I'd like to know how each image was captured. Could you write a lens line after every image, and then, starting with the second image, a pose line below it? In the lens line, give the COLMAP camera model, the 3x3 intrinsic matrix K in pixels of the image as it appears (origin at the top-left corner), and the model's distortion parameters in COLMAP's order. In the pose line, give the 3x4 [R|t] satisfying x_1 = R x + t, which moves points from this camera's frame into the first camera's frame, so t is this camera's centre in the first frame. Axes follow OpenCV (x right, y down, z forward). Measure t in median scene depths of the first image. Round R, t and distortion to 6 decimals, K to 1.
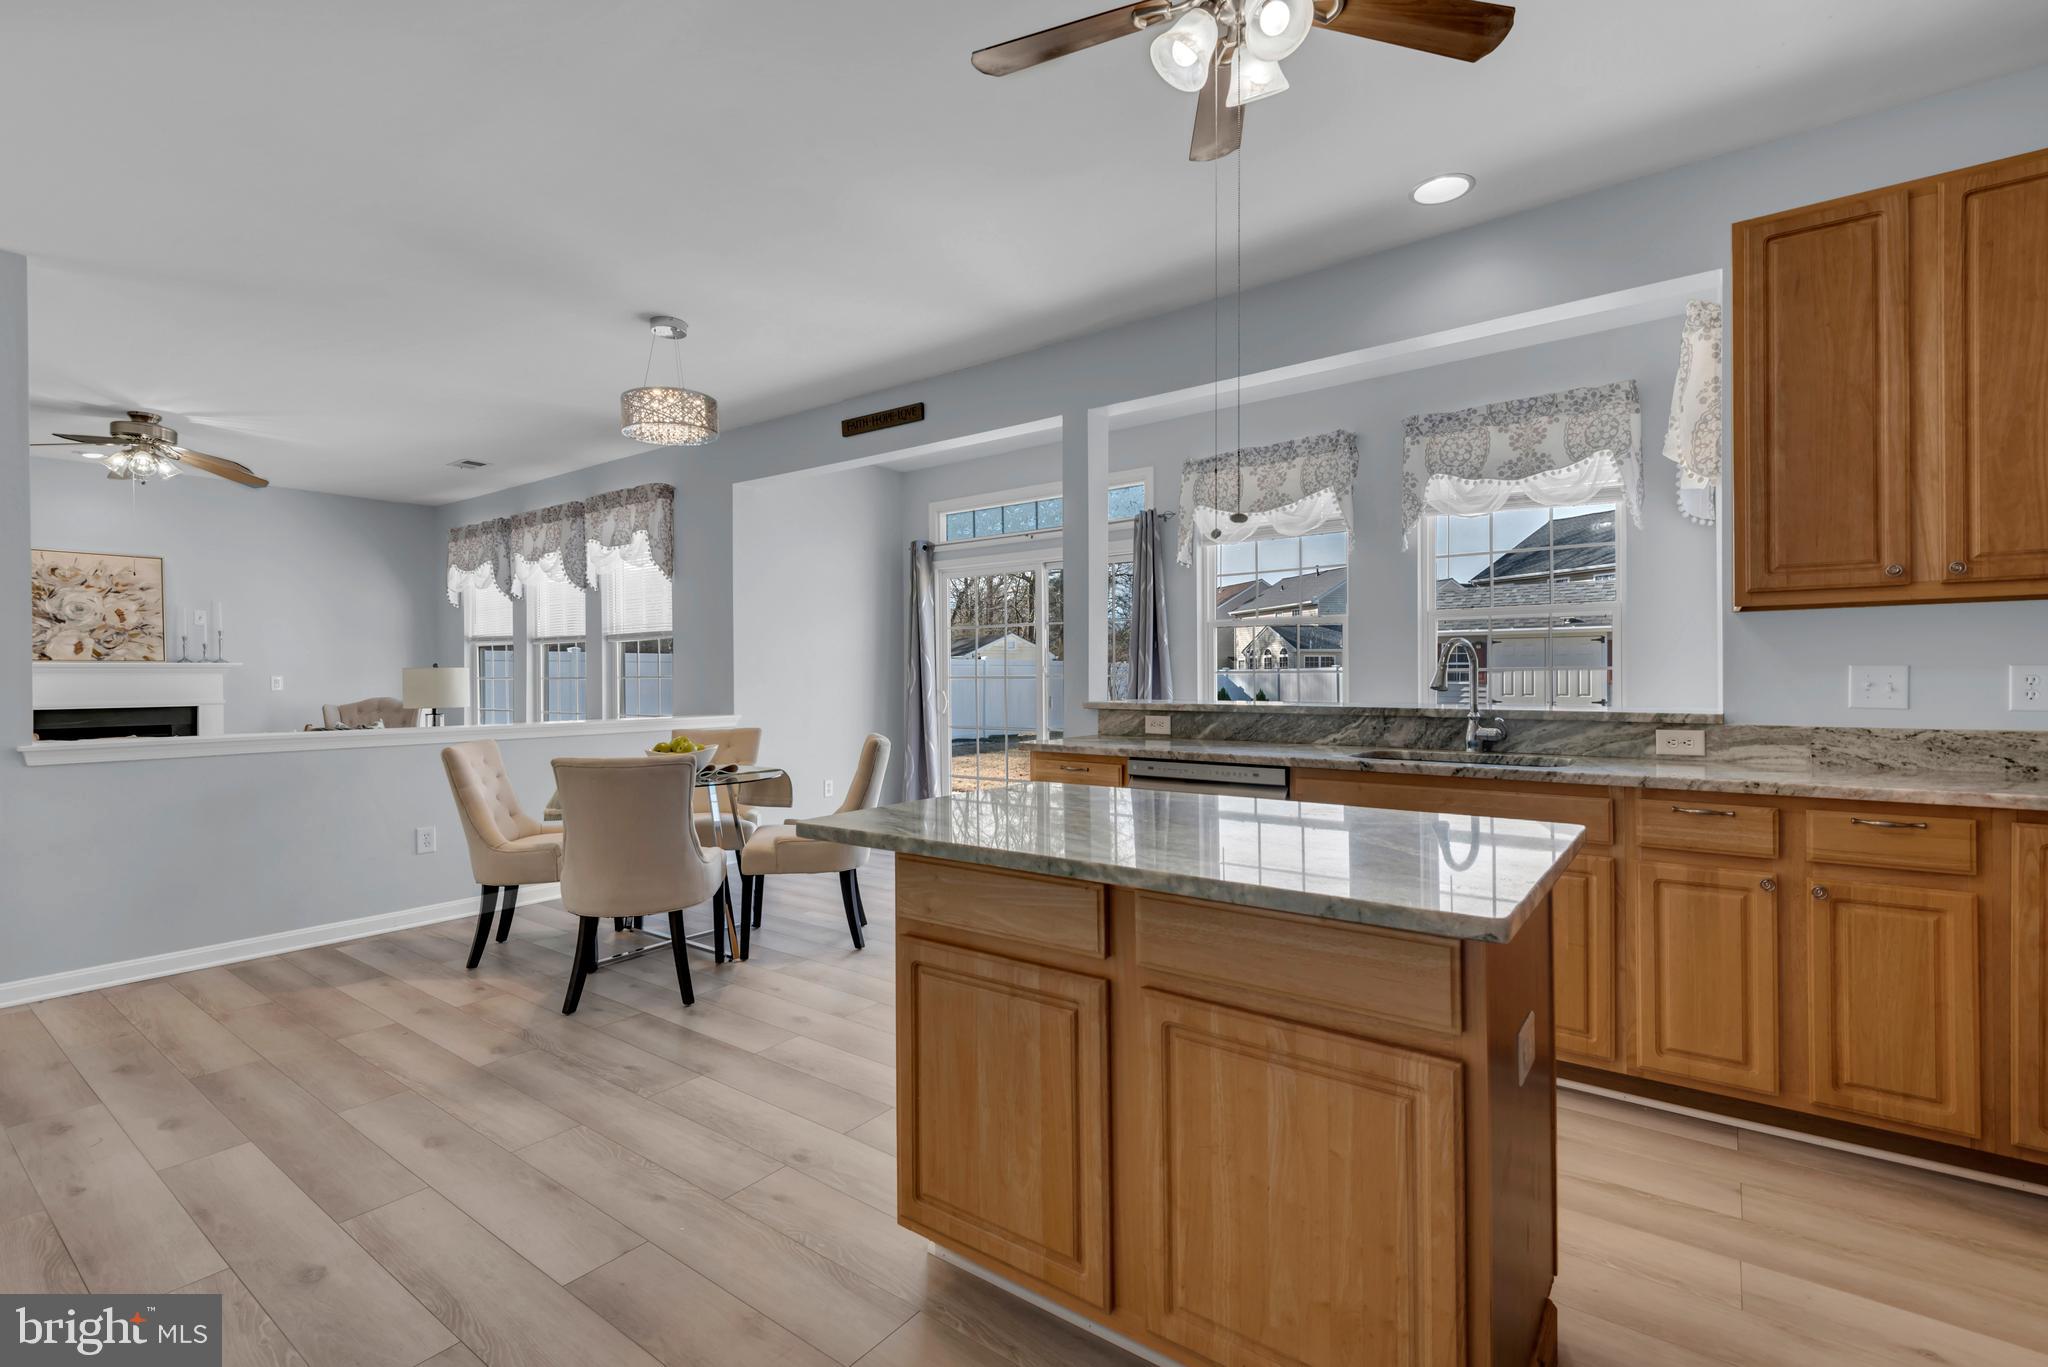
lens RADIAL K [[914.3, 0, 1013.3], [0, 914.3, 678.6], [0, 0, 1]] dist [0.002336, -0.002362]
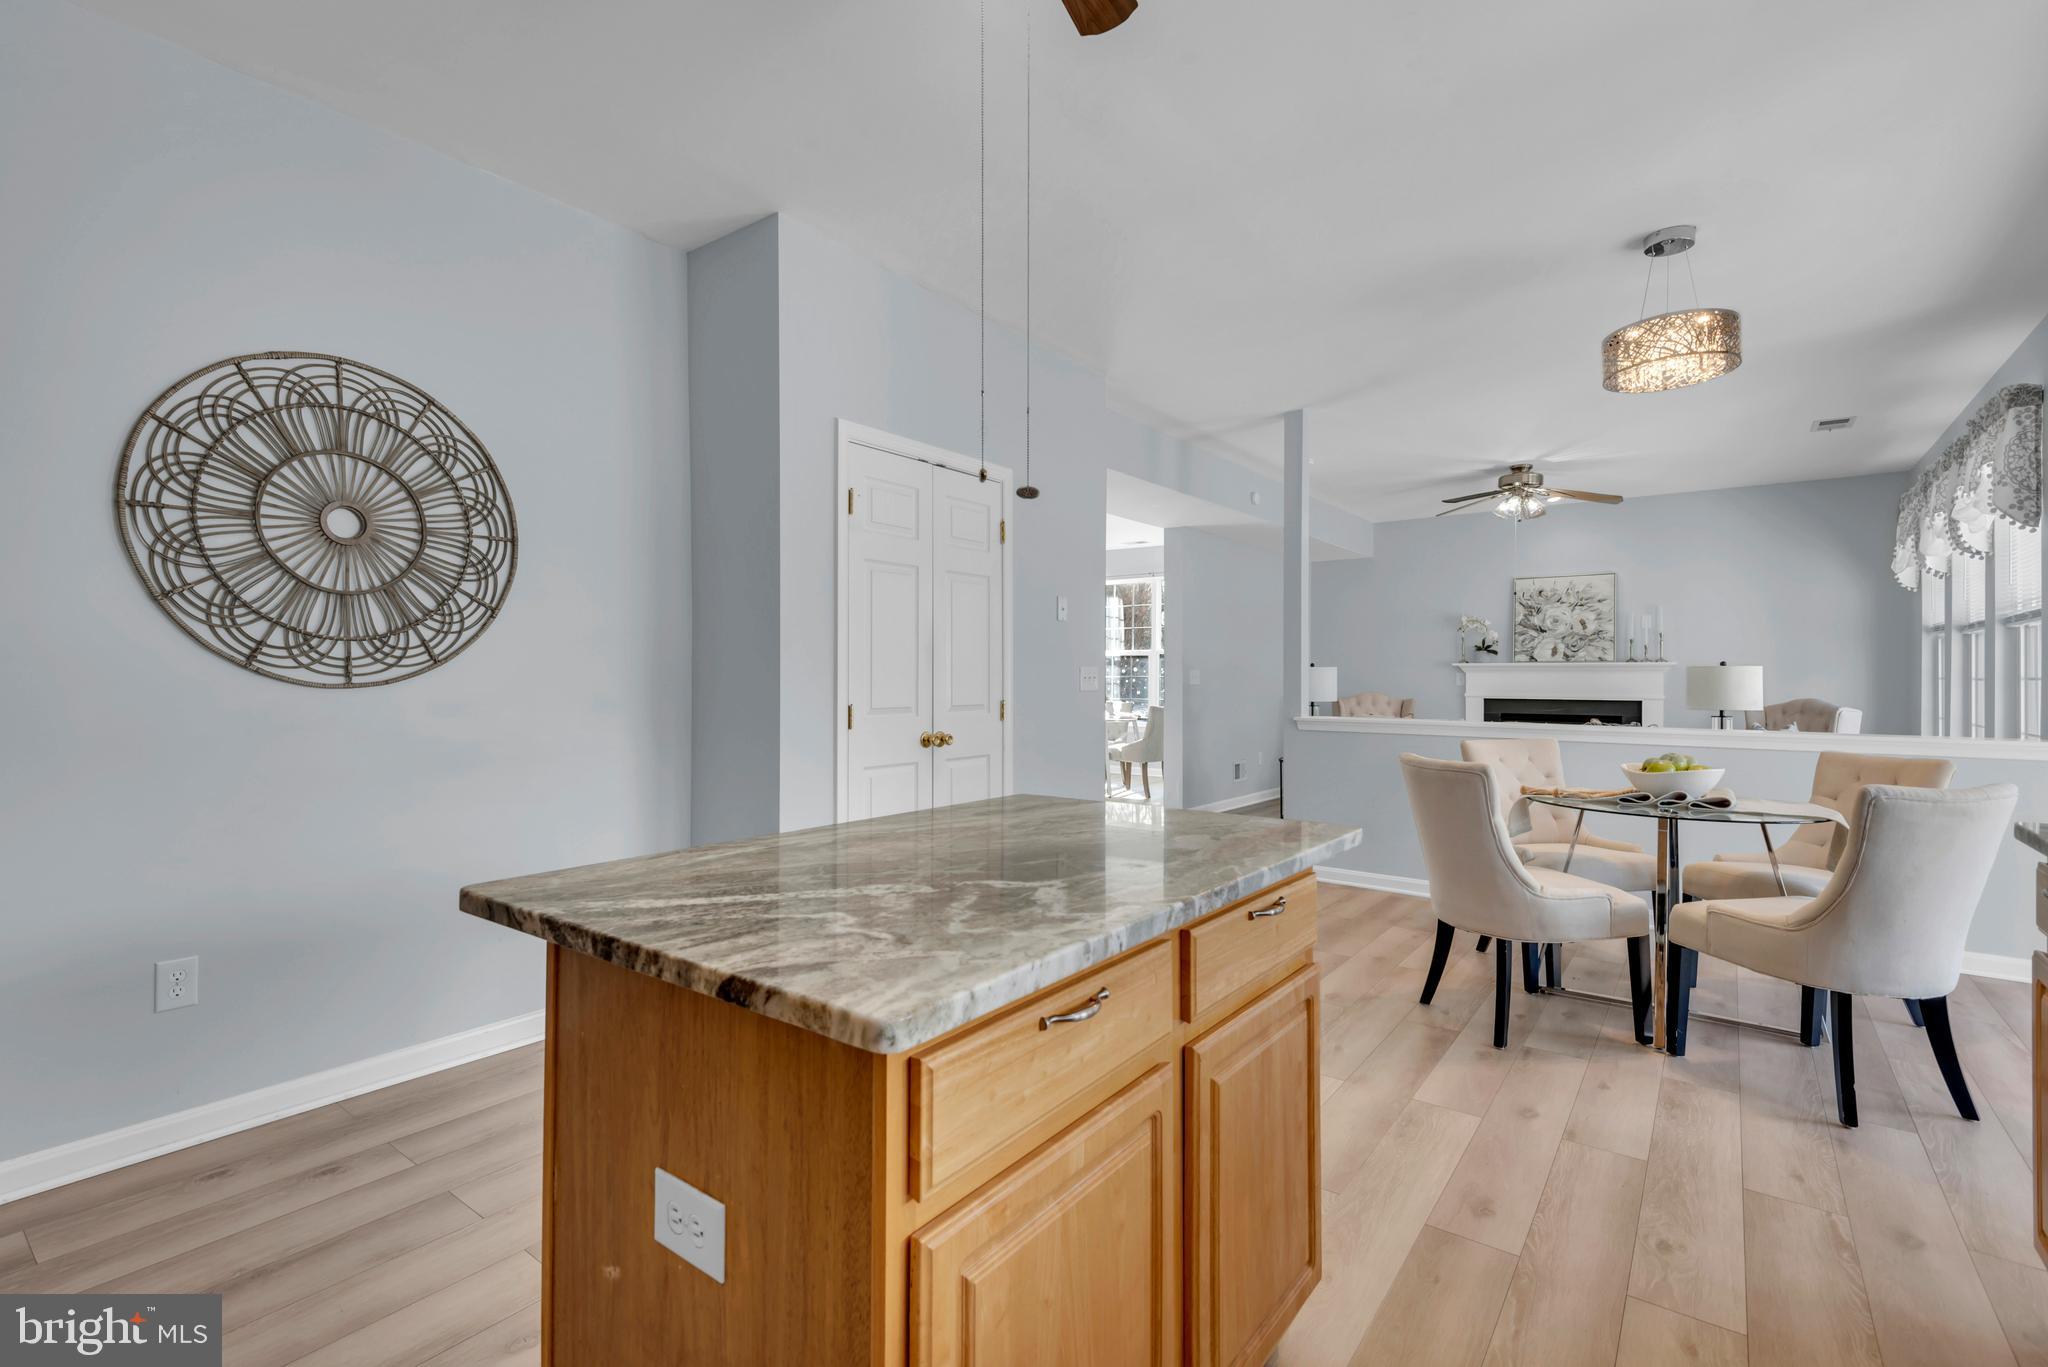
lens RADIAL K [[914.3, 0, 1024.4], [0, 914.3, 675.3], [0, 0, 1]] dist [0.002336, -0.002362]
pose [[0.002512, 0.005323, -0.999983, 0.249890], [-0.006382, 0.999966, 0.005306, -0.002383], [0.999976, 0.006369, 0.002546, 0.255143]]
